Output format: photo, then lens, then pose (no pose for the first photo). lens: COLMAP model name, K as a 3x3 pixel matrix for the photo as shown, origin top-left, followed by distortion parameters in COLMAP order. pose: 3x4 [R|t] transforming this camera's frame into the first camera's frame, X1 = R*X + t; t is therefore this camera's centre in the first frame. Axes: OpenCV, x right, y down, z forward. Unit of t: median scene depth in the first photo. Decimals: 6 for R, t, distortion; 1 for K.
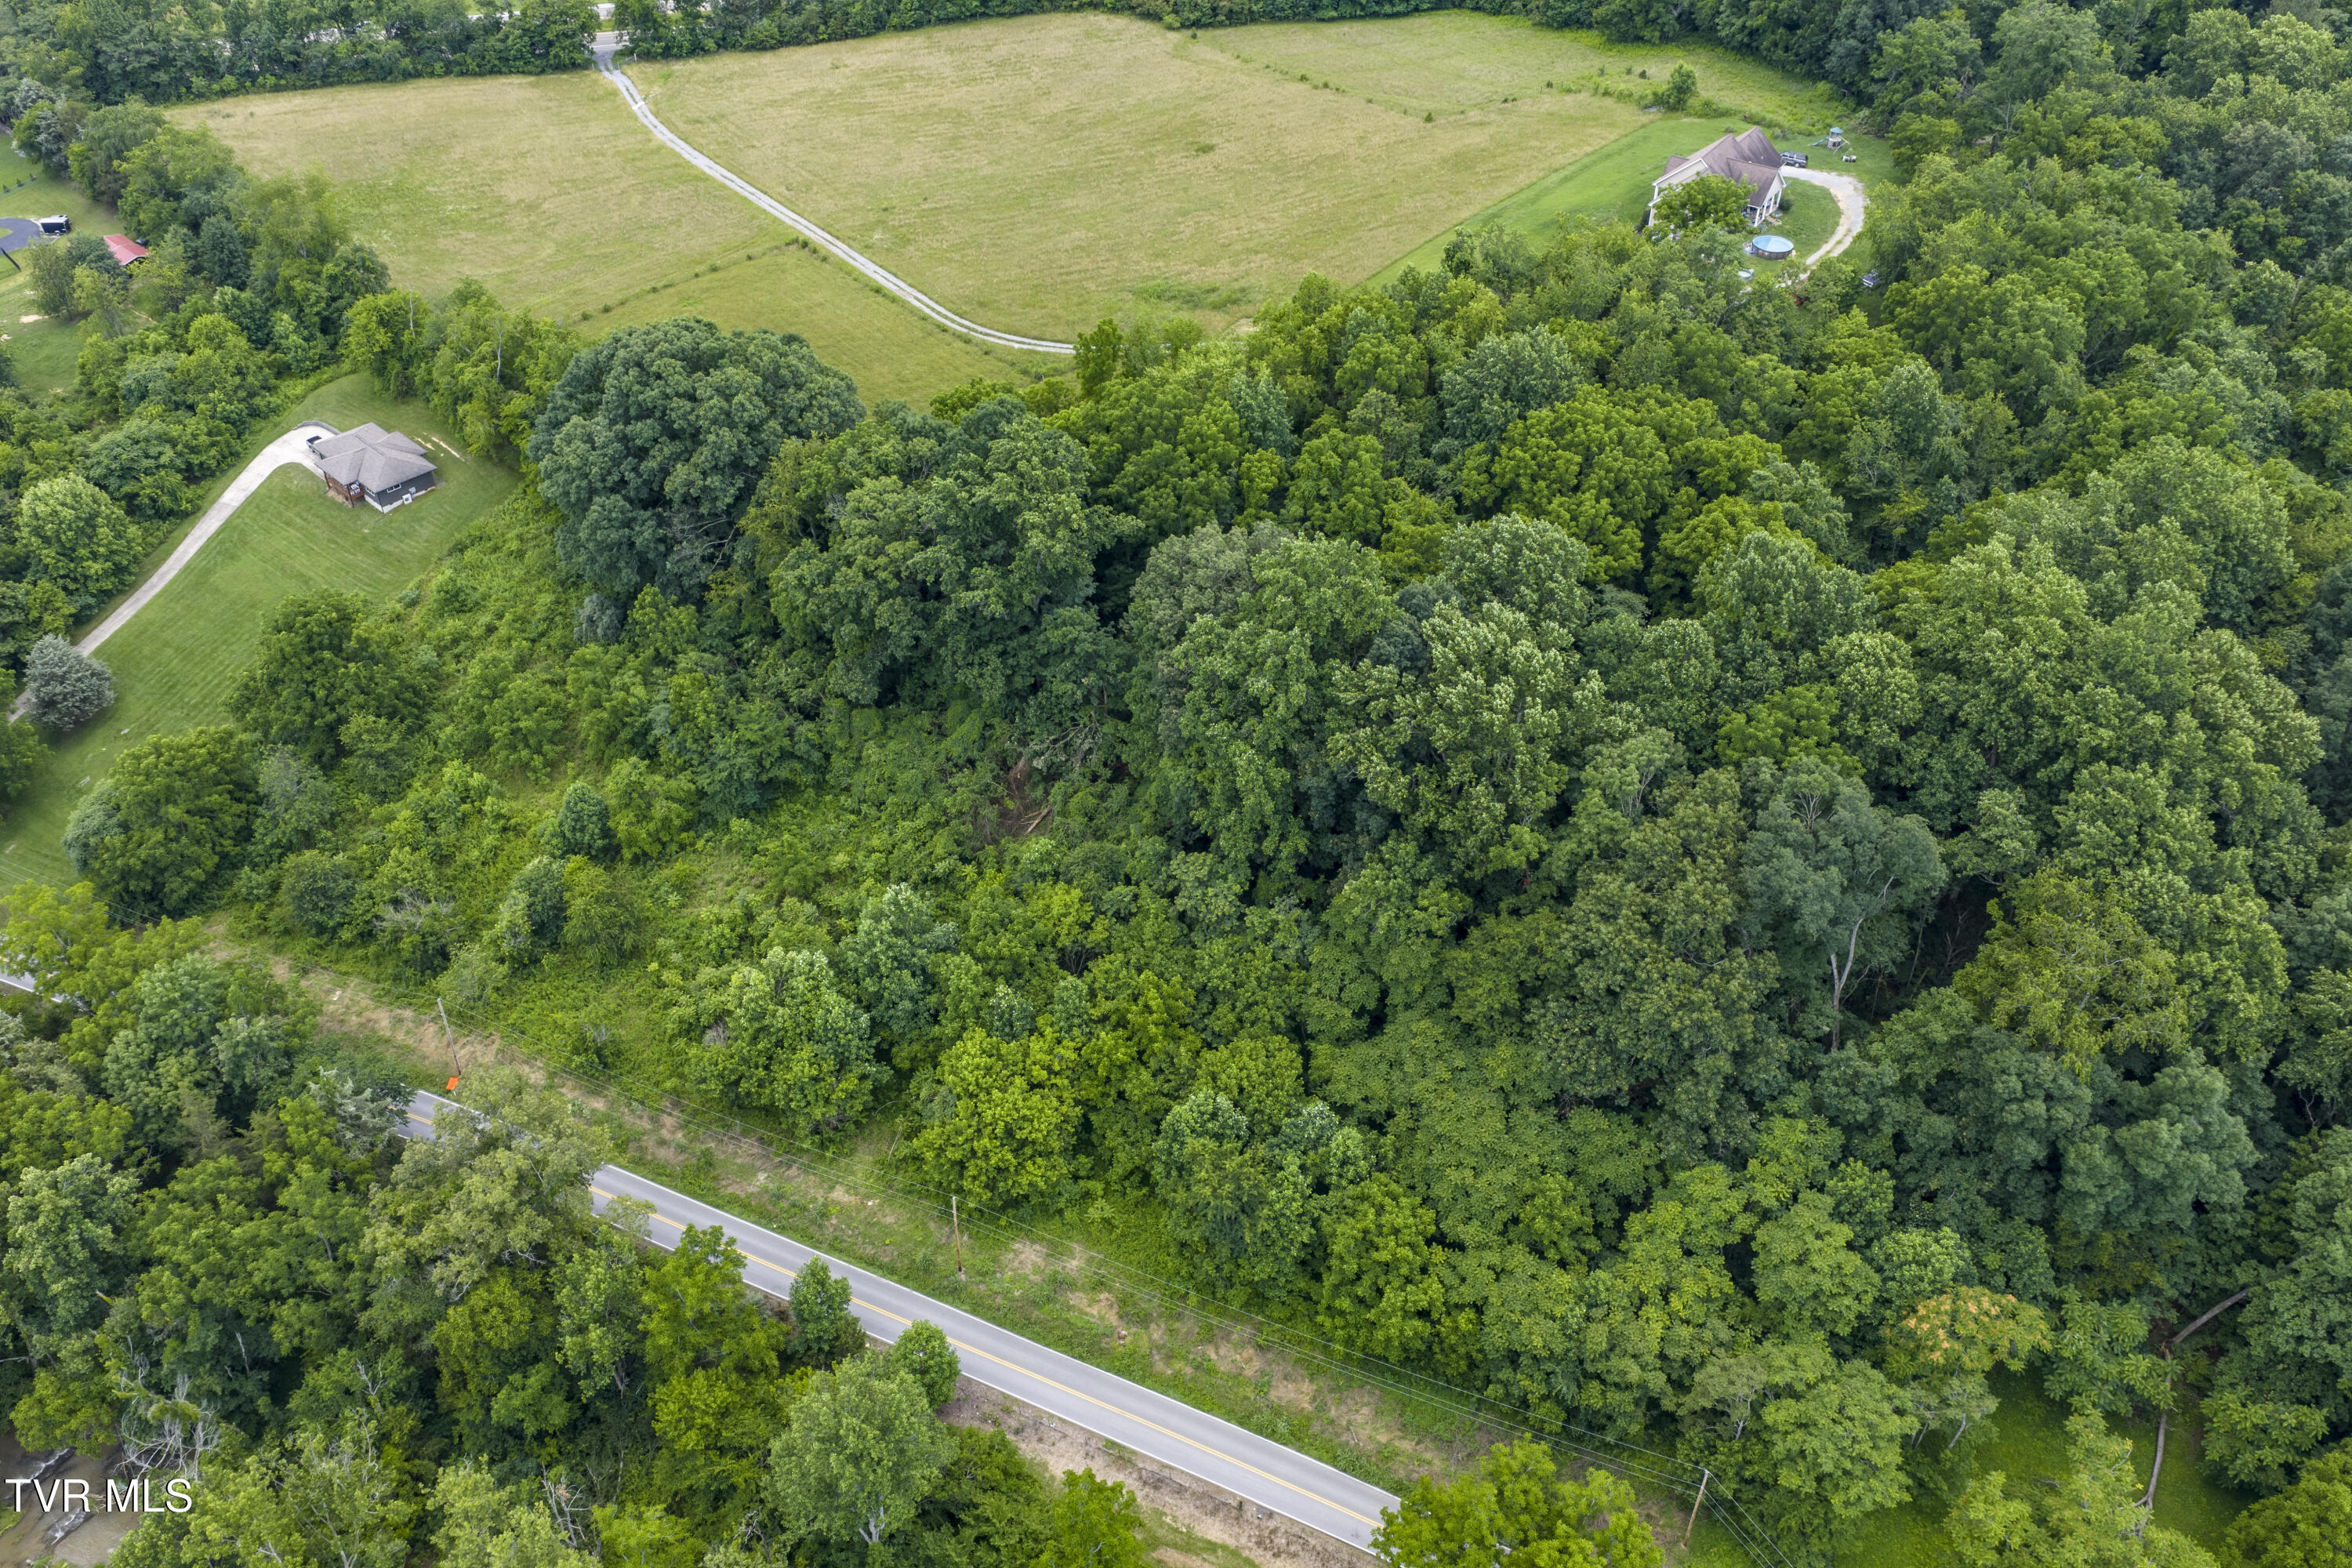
lens RADIAL K [[1944.5, 0, 1180.0], [0, 1944.5, 782.0], [0, 0, 1]] dist [0.018647, -0.023772]
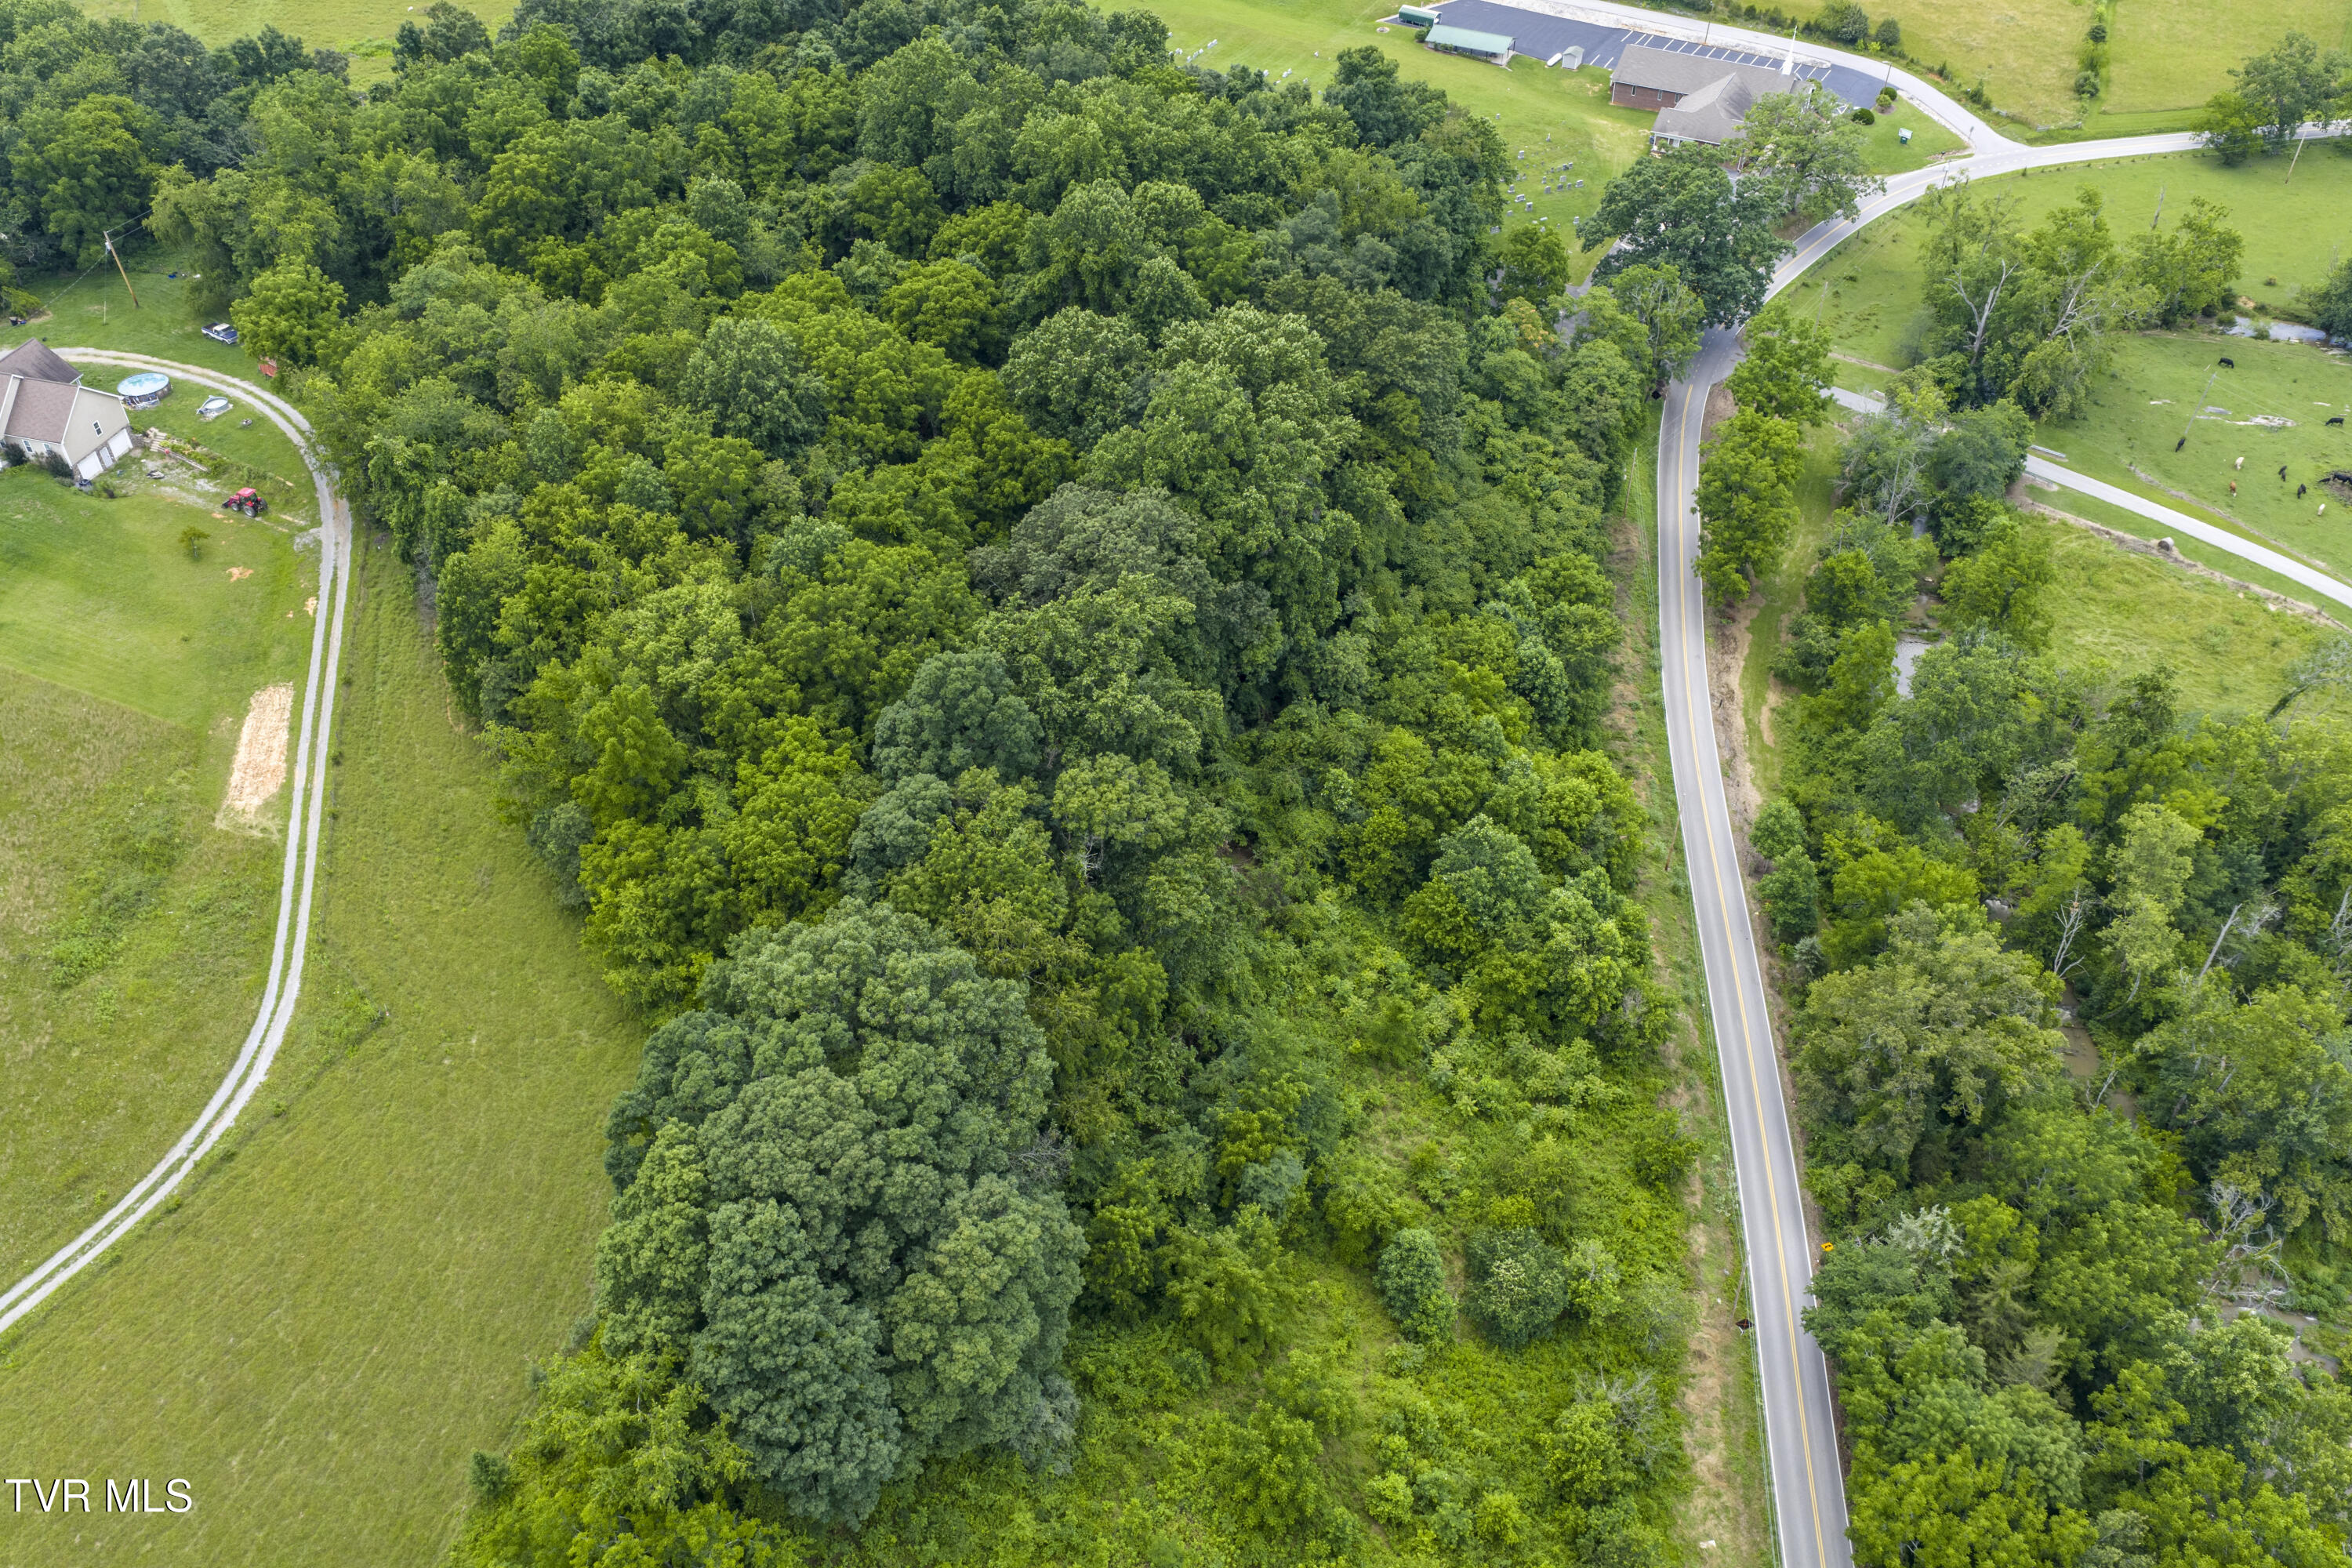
lens RADIAL K [[1944.5, 0, 1180.0], [0, 1944.5, 778.9], [0, 0, 1]] dist [0.018647, -0.023772]
pose [[-0.326990, -0.623480, 0.710176, -0.673750], [0.603561, 0.440474, 0.664603, -0.608338], [-0.727180, 0.645953, 0.232278, 0.733987]]
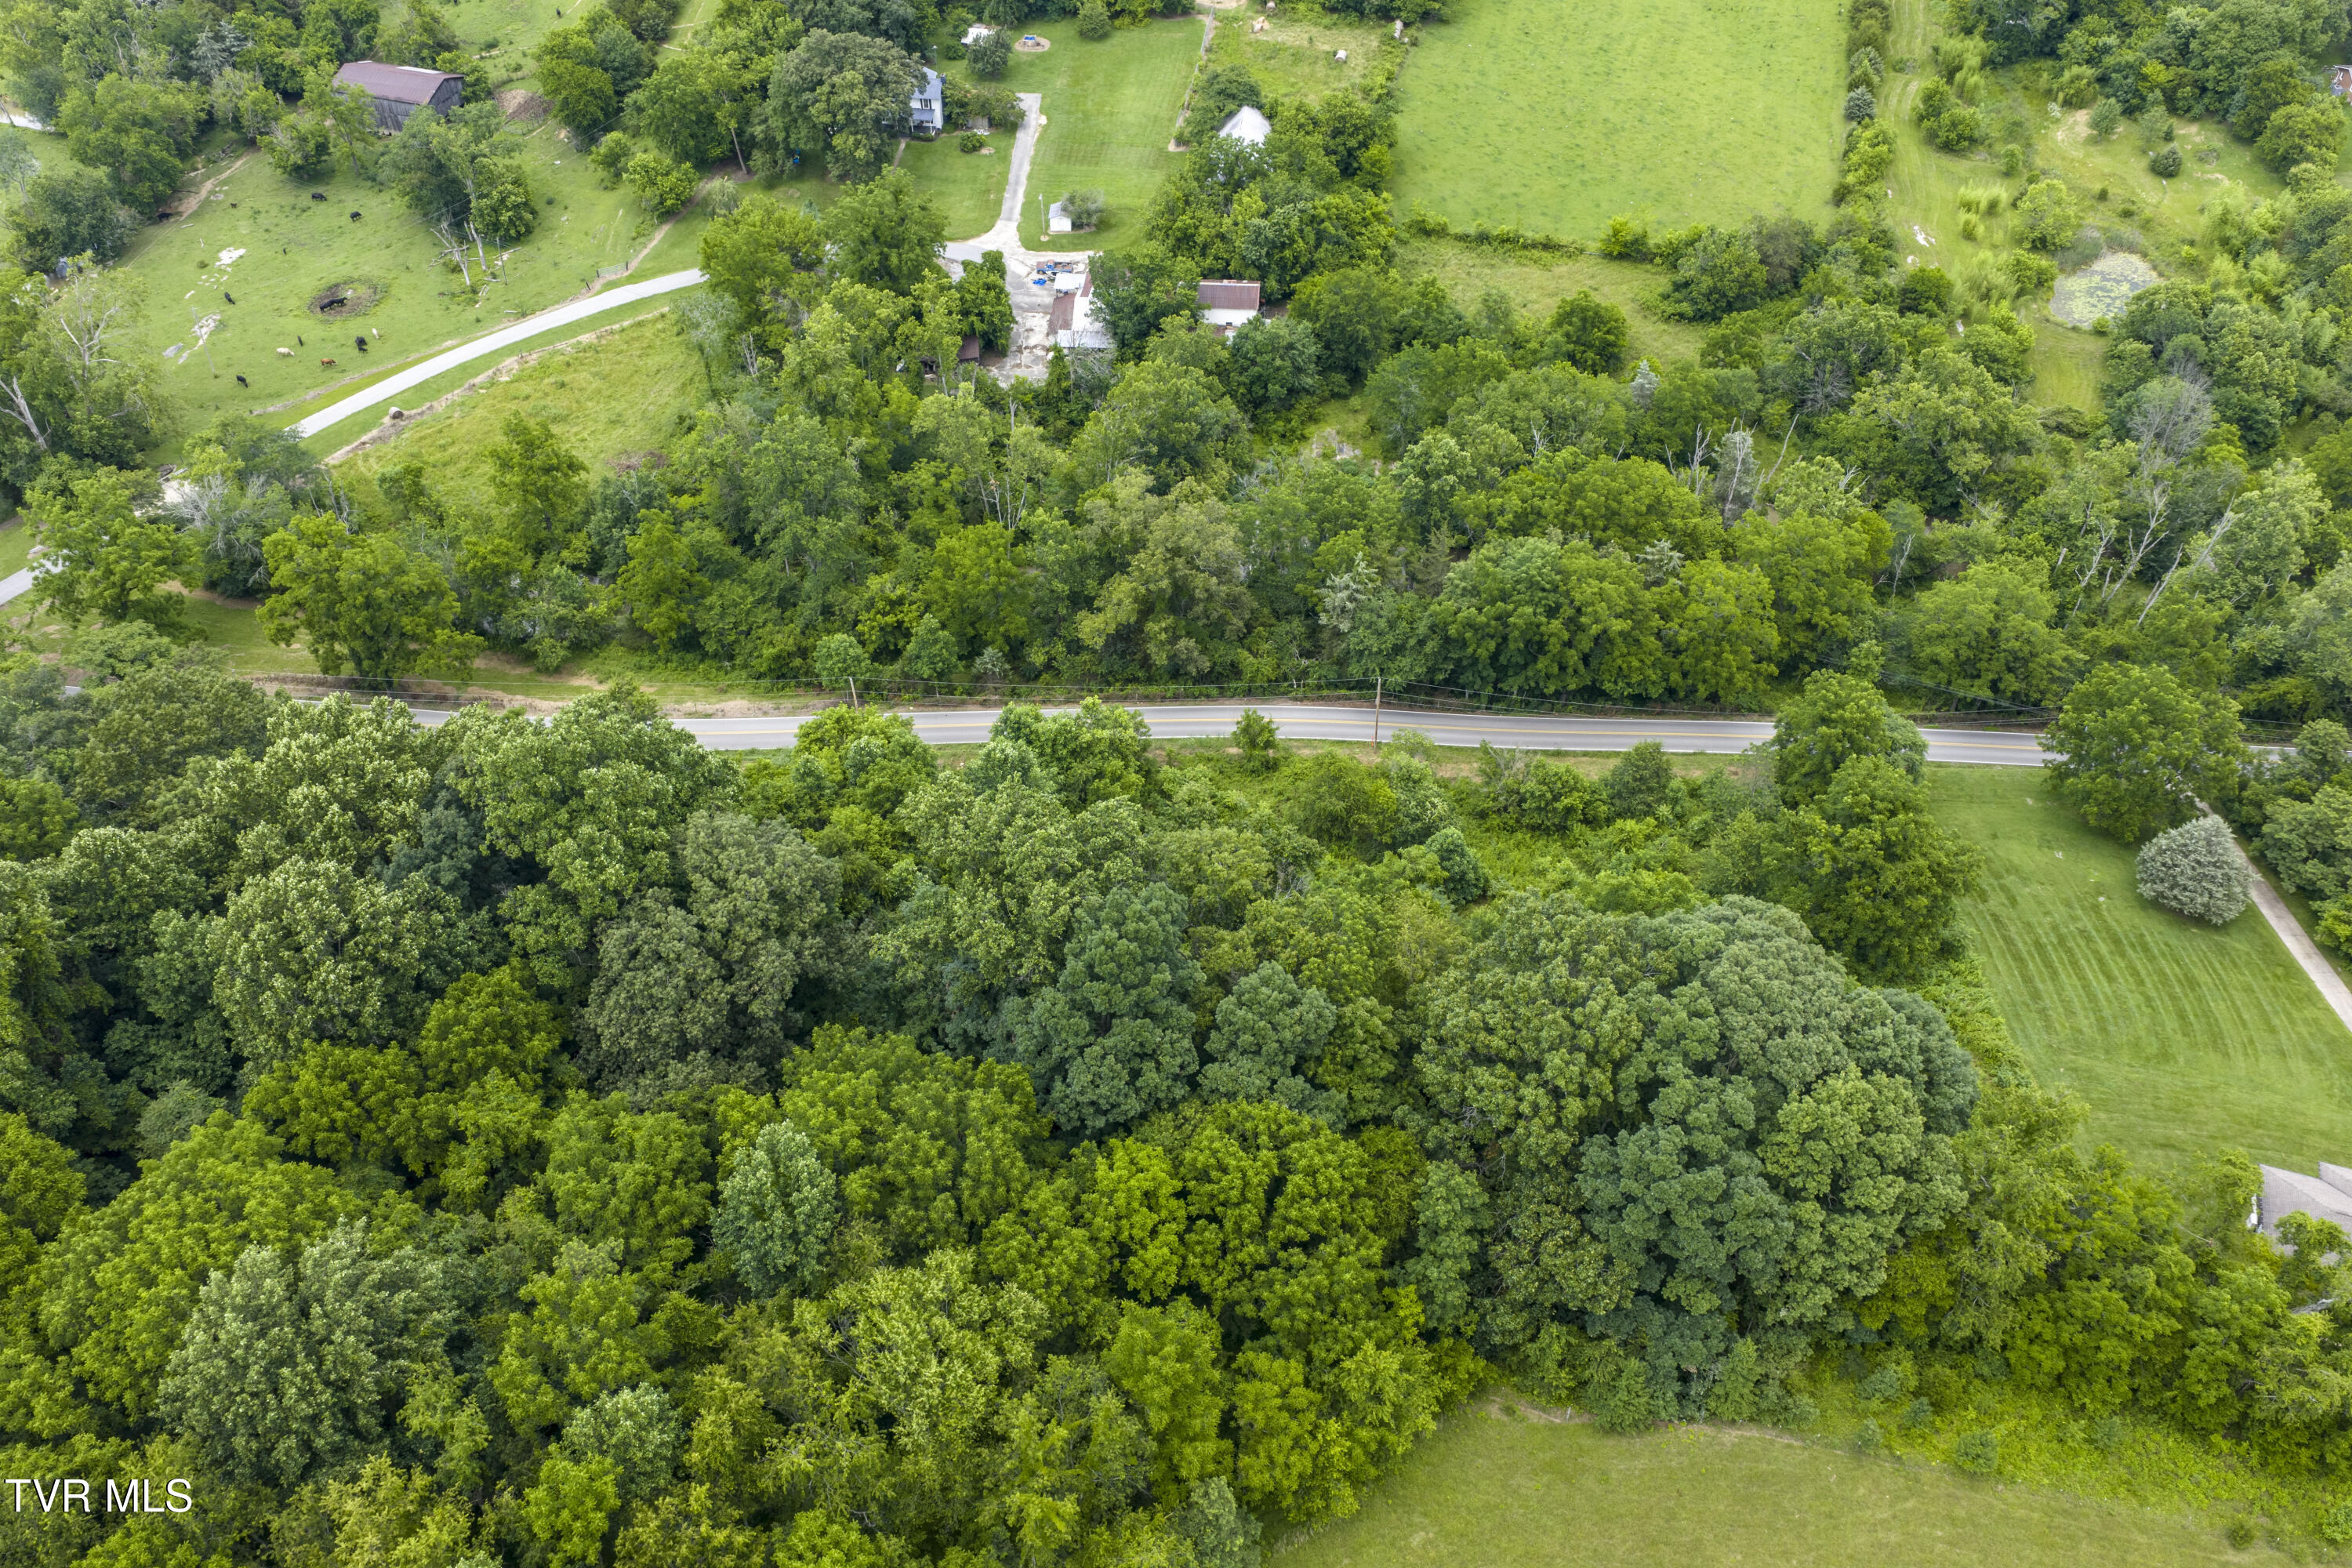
lens RADIAL K [[1944.5, 0, 1173.4], [0, 1944.5, 786.7], [0, 0, 1]] dist [0.018647, -0.023772]
pose [[-0.906682, 0.290520, -0.305820, 0.075190], [-0.269455, 0.158895, 0.949814, -0.781583], [0.324533, 0.943584, -0.065786, 0.945103]]
